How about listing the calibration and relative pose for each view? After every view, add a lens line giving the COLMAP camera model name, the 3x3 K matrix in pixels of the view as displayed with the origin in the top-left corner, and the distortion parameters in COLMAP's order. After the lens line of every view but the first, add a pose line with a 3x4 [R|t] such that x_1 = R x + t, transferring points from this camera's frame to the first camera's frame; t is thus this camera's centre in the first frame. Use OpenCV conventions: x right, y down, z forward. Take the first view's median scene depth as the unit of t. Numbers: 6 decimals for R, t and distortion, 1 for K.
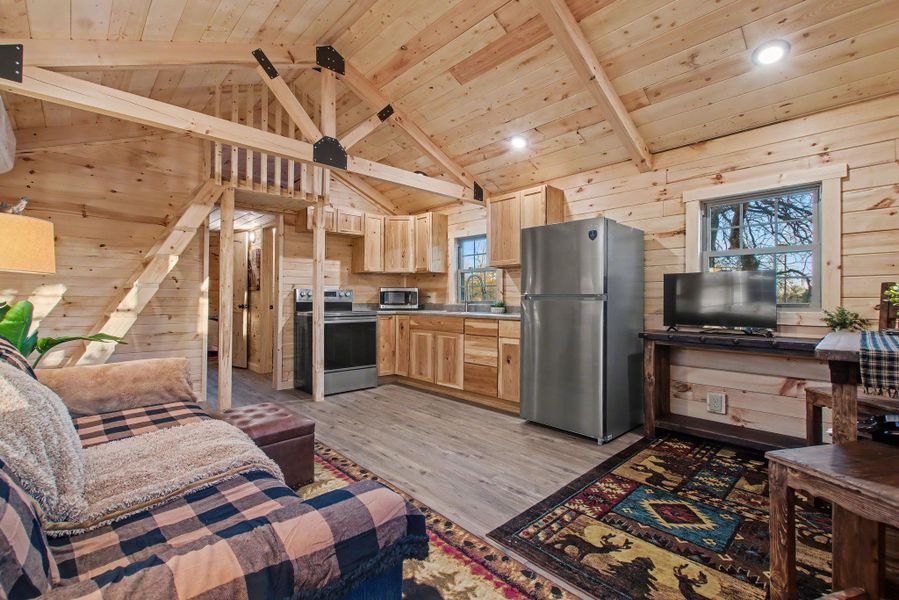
lens RADIAL K [[404.0, 0, 450.5], [0, 404.0, 296.8], [0, 0, 1]] dist [0.002389, -0.001879]
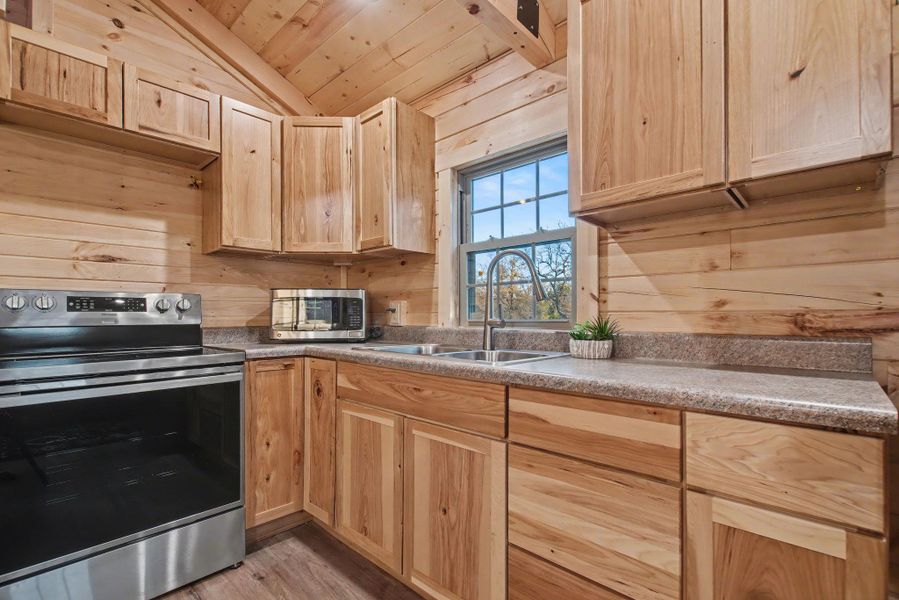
lens RADIAL K [[404.0, 0, 446.9], [0, 404.0, 305.8], [0, 0, 1]] dist [0.002389, -0.001879]
pose [[0.998411, -0.006049, 0.056030, -0.020180], [0.006710, 0.999910, -0.011616, 0.000707], [-0.055955, 0.011973, 0.998362, 0.622064]]
